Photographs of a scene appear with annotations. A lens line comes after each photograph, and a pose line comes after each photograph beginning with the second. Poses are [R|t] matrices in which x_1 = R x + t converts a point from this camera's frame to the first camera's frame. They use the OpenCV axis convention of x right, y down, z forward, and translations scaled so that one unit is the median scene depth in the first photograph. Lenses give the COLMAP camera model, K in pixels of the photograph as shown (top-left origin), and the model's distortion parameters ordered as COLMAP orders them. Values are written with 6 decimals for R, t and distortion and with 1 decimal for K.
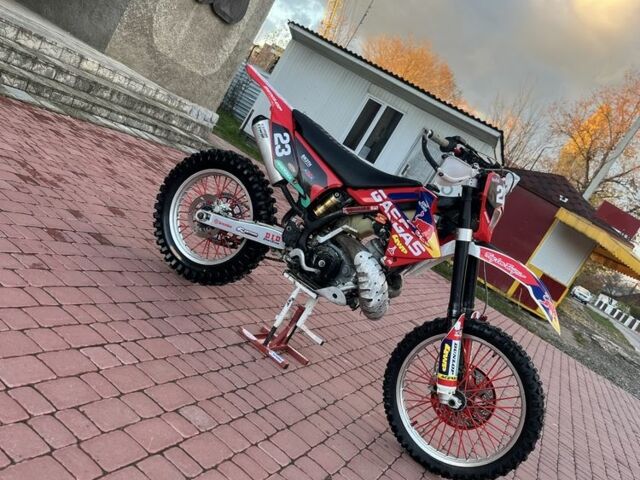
lens RADIAL K [[672.9, 0, 319.7], [0, 672.9, 229.7], [0, 0, 1]] dist [0.051667, 0.006758]
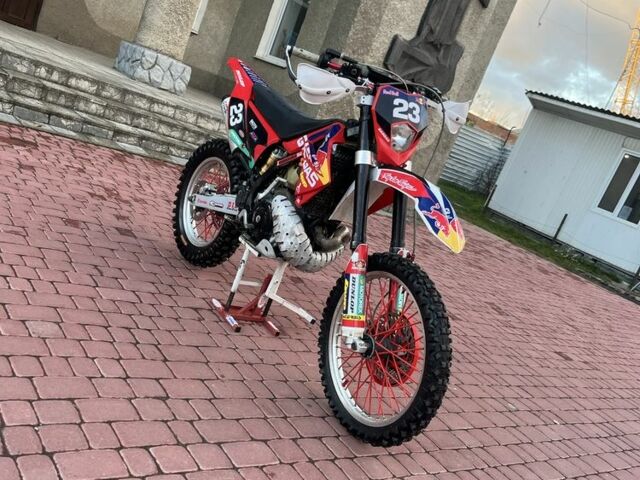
lens RADIAL K [[666.0, 0, 320.0], [0, 666.0, 240.0], [0, 0, 1]] dist [0.076402, -0.016120]
pose [[0.886021, -0.101971, -0.452294, 0.505678], [0.031322, 0.986451, -0.161041, 0.233602], [0.462587, 0.128519, 0.877209, 0.188755]]
